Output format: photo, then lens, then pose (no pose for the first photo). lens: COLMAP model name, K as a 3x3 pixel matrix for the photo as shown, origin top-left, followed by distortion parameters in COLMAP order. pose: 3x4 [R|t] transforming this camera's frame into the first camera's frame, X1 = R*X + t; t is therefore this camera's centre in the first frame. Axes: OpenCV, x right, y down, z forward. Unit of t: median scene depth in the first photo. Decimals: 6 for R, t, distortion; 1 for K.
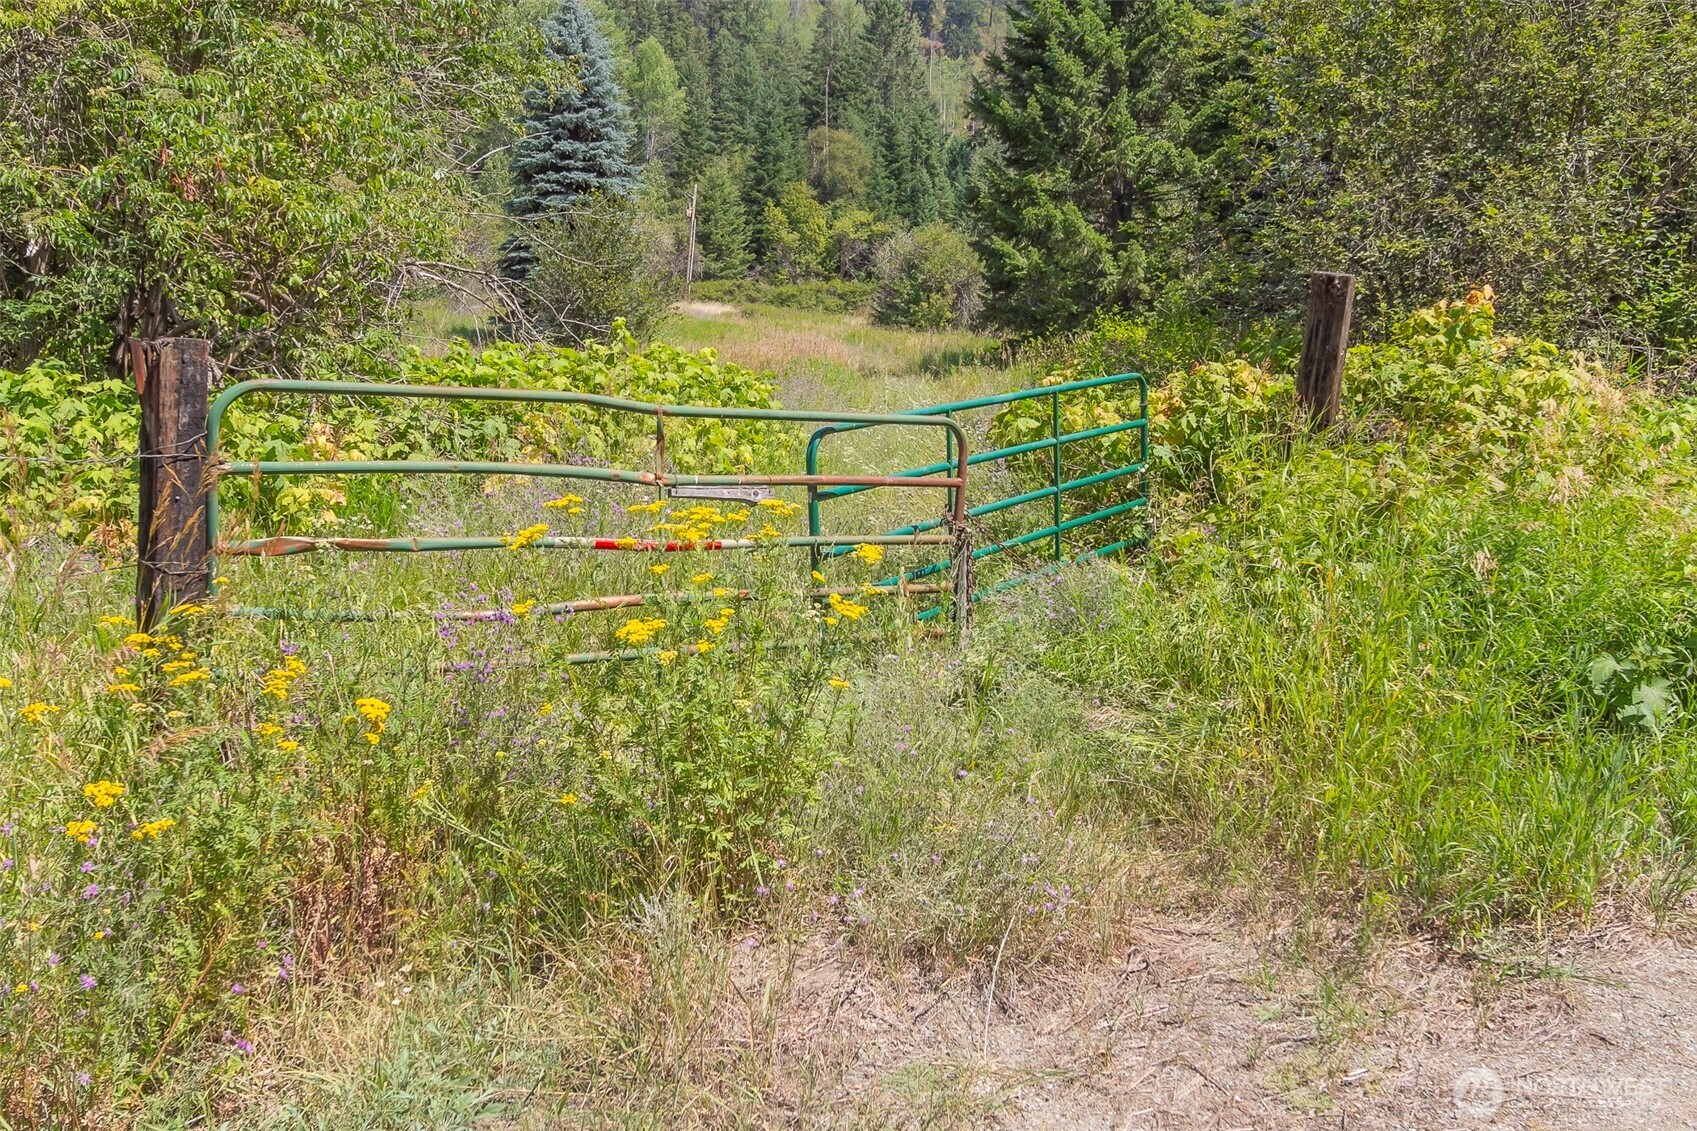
lens RADIAL K [[1637.6, 0, 851.4], [0, 1637.6, 583.2], [0, 0, 1]] dist [0.020470, 0.000000]
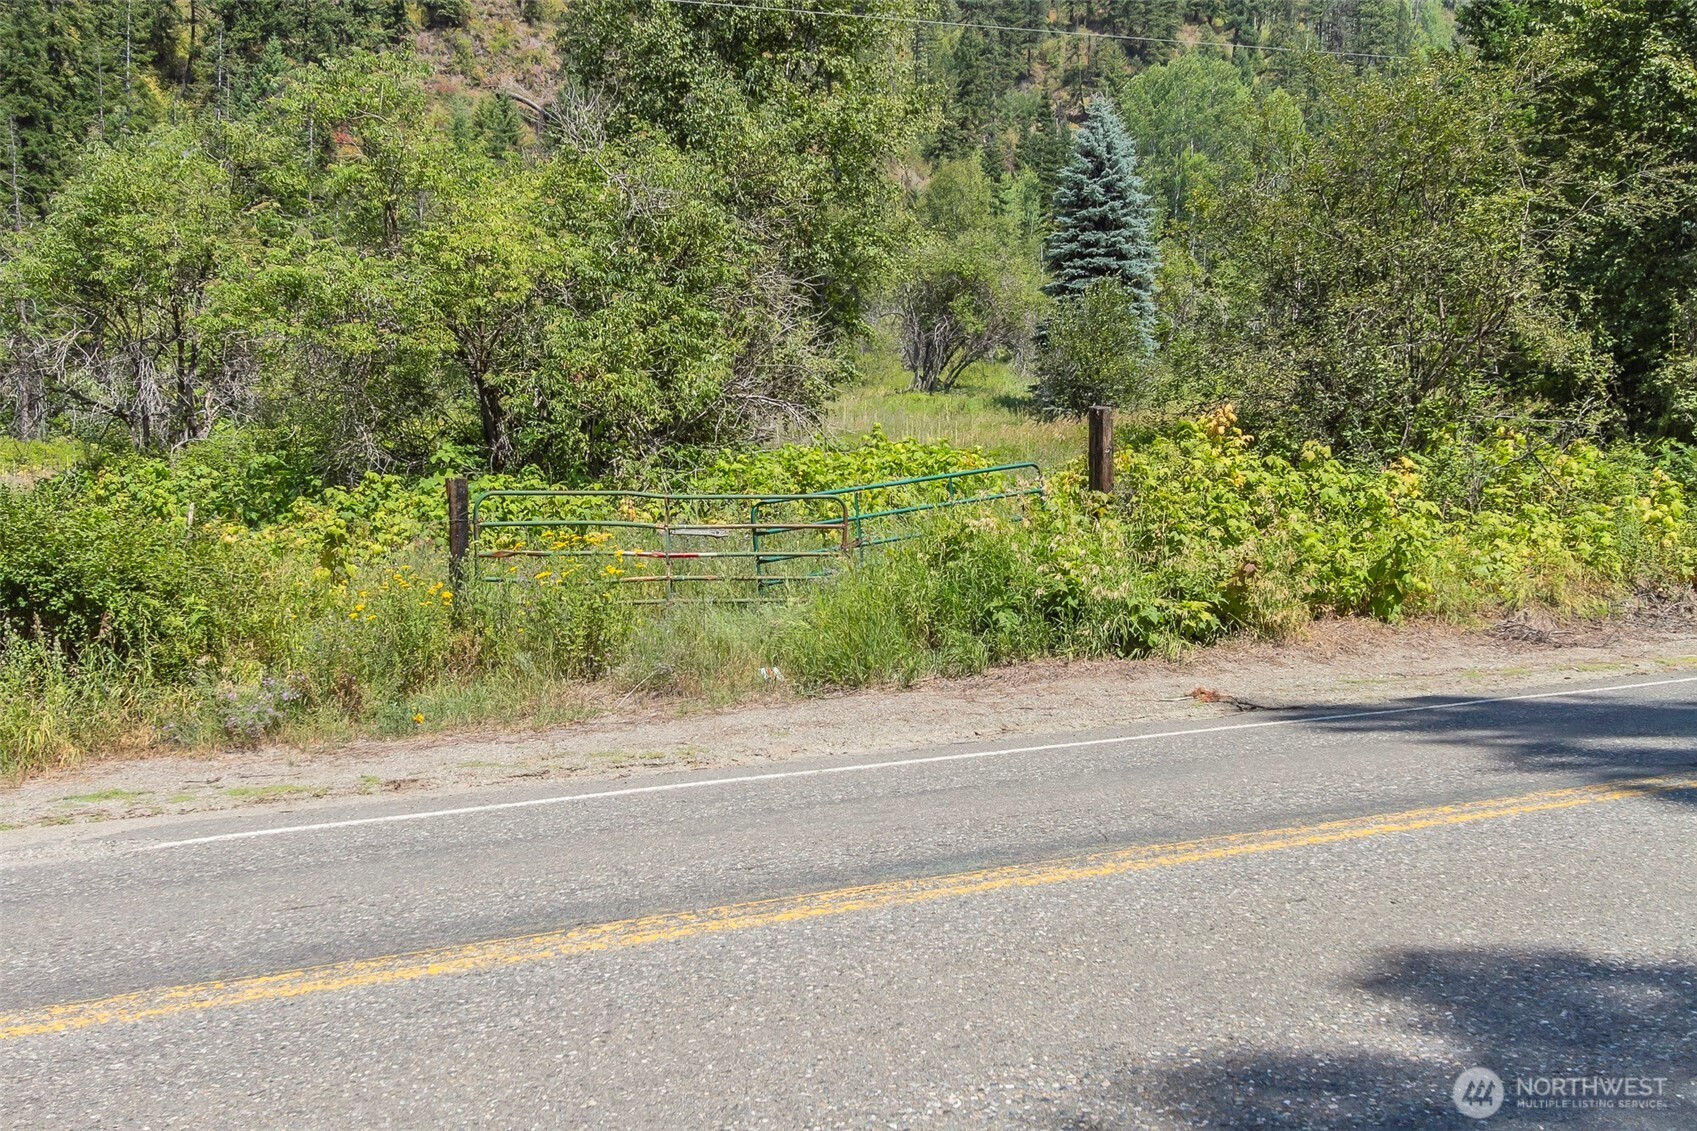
lens RADIAL K [[1637.6, 0, 837.1], [0, 1637.6, 566.0], [0, 0, 1]] dist [0.020470, 0.000000]
pose [[0.917890, 0.000125, -0.396835, 0.119970], [-0.014939, 0.999302, -0.034240, 0.007737], [0.396554, 0.037357, 0.917251, -0.119595]]
